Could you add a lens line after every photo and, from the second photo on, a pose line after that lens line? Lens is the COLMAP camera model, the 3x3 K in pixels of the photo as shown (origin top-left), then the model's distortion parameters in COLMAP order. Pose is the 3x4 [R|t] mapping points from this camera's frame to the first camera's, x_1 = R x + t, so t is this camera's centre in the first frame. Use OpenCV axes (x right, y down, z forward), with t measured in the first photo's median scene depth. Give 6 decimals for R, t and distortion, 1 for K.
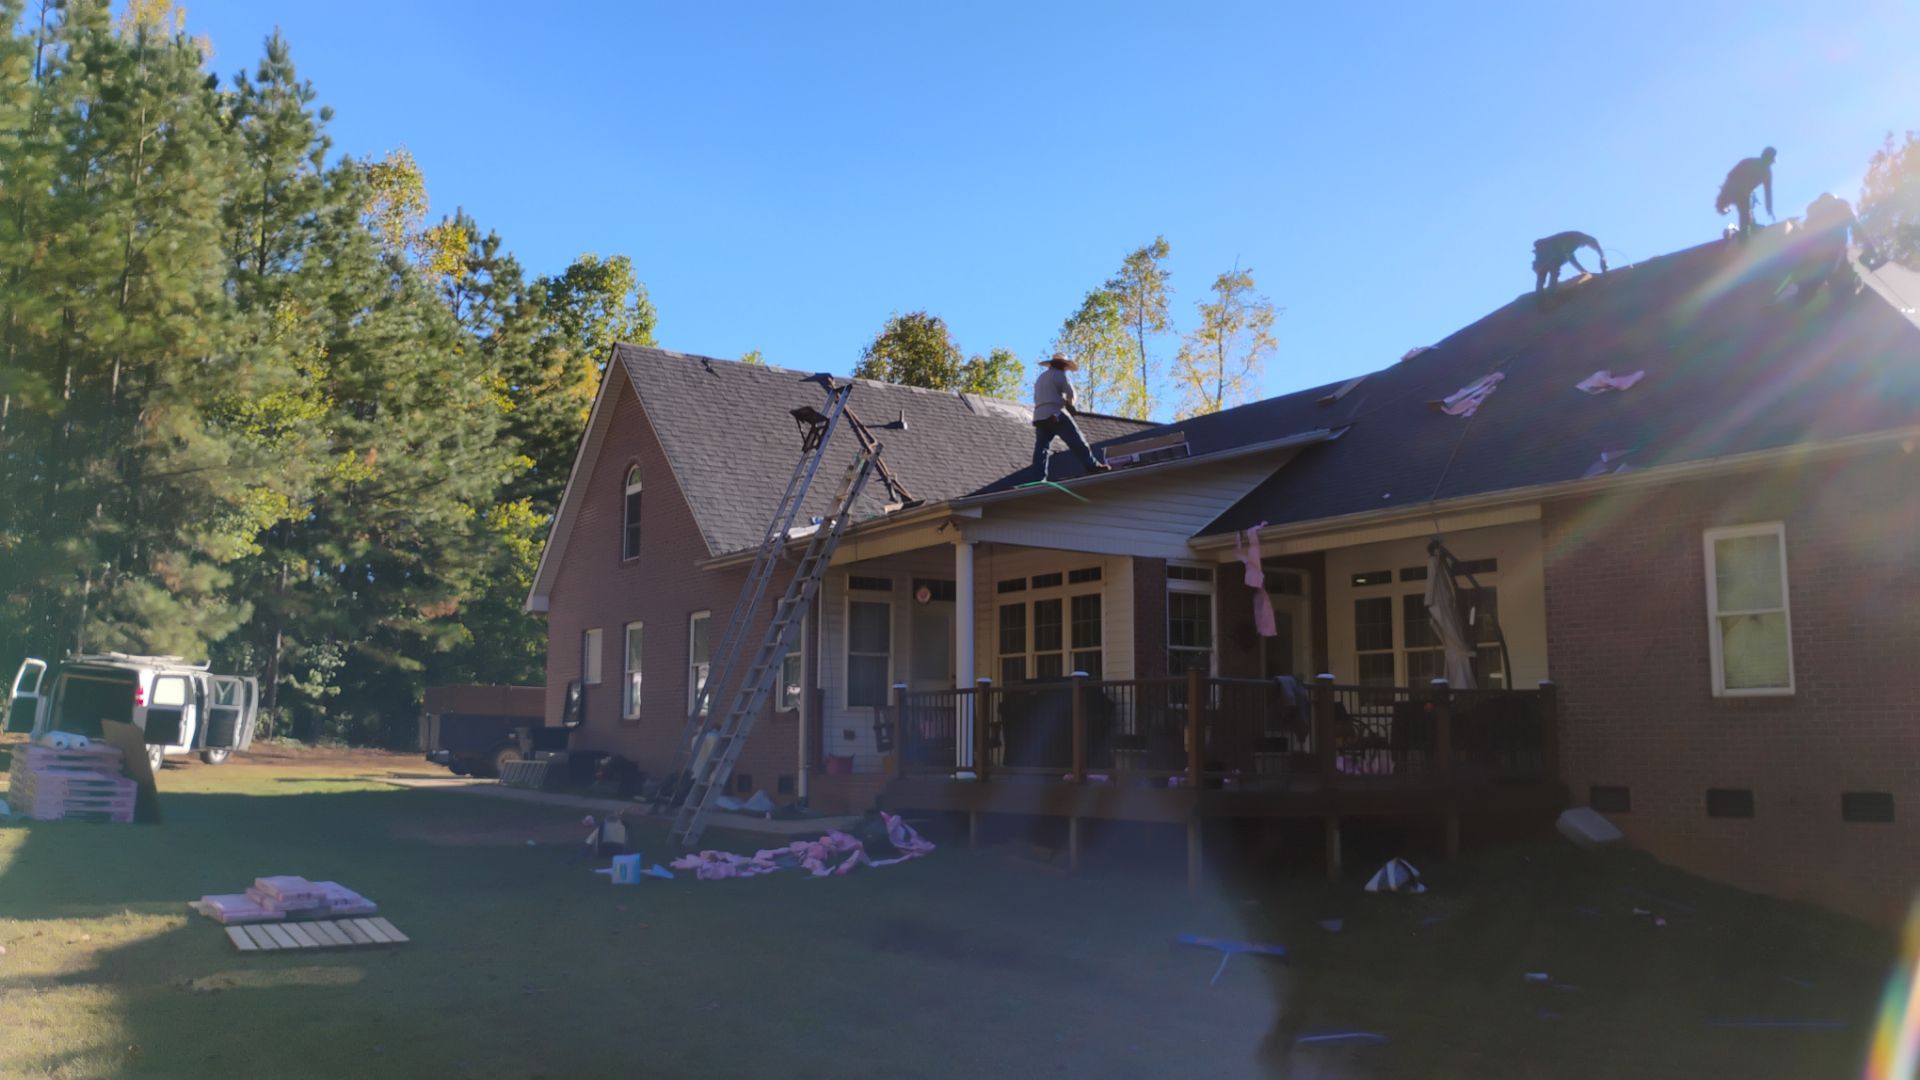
lens RADIAL K [[1596.6, 0, 960.0], [0, 1596.6, 540.0], [0, 0, 1]] dist [0.072803, -0.097238]
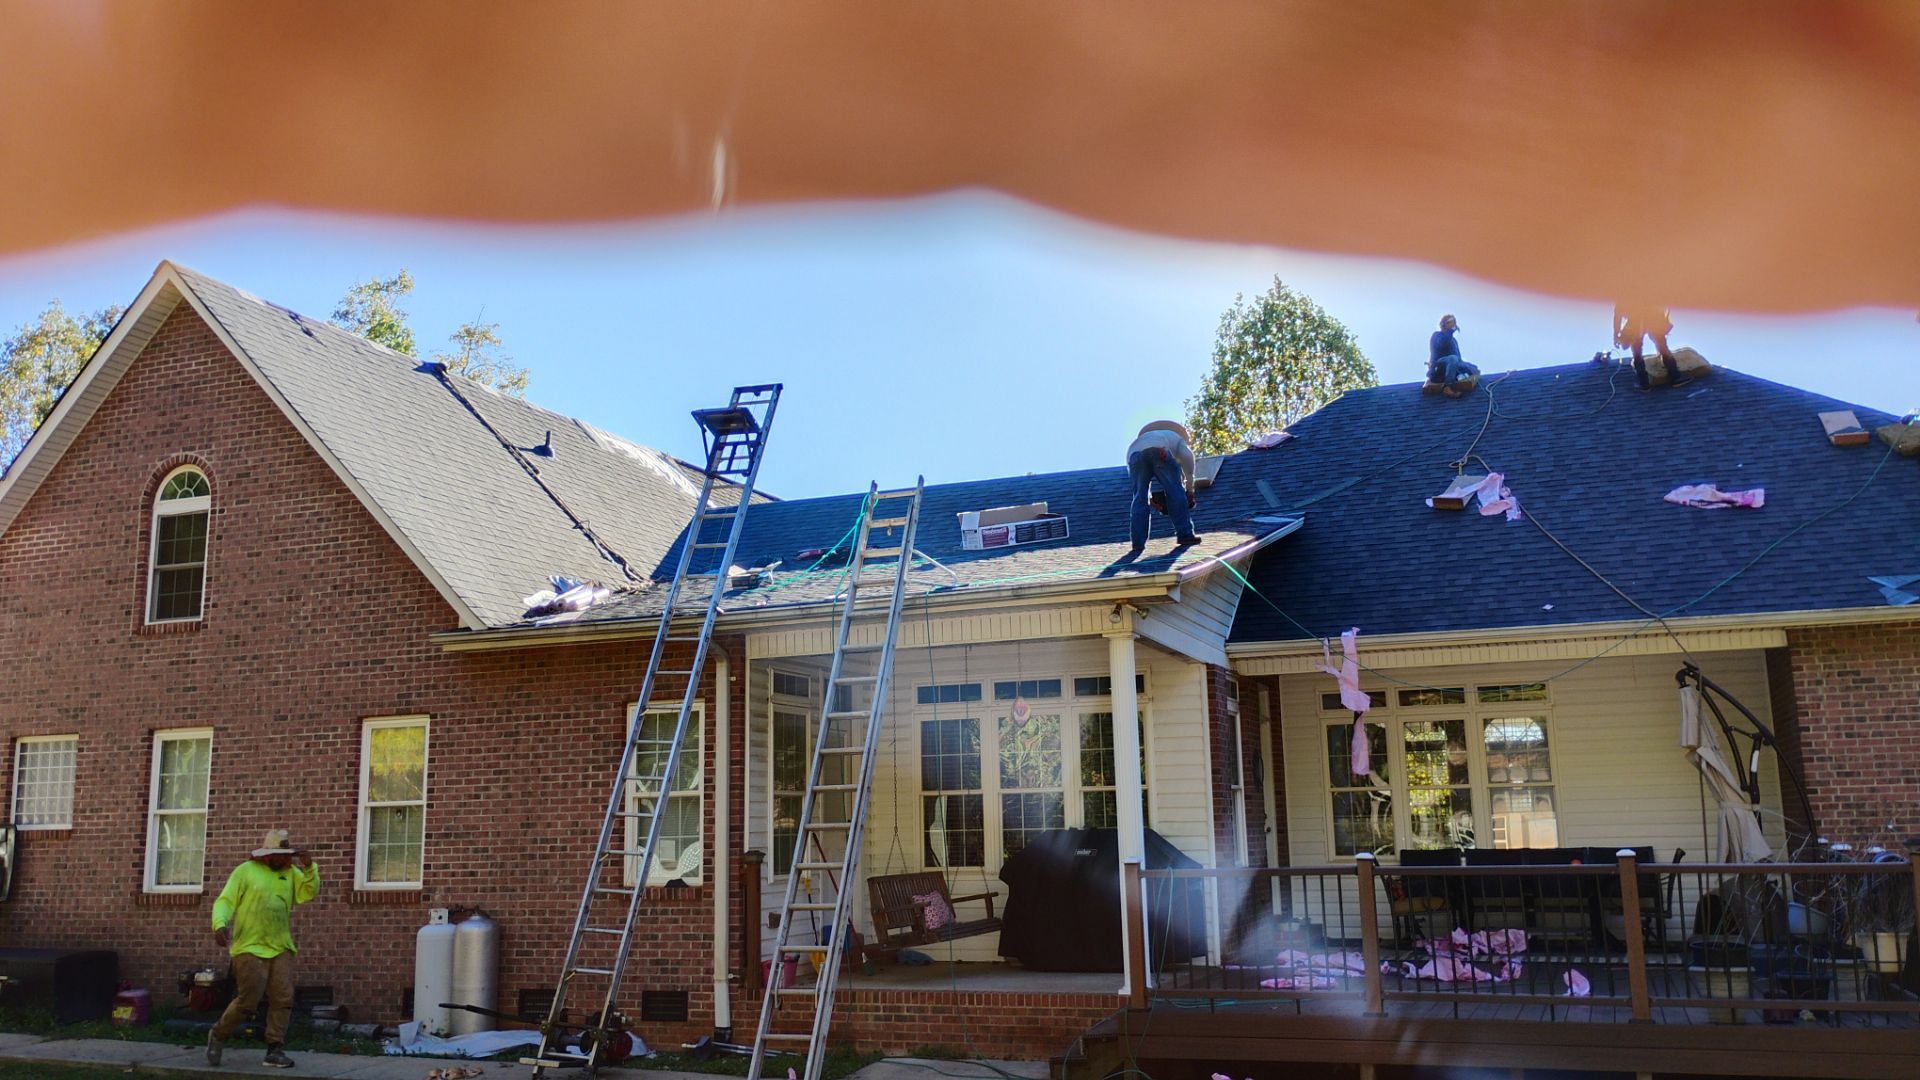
lens RADIAL K [[1596.6, 0, 960.0], [0, 1596.6, 540.0], [0, 0, 1]] dist [0.072803, -0.097238]
pose [[0.827207, 0.083697, 0.555628, -0.360827], [-0.051959, 0.996001, -0.072677, 0.011850], [-0.559489, 0.031249, 0.828248, 0.402186]]
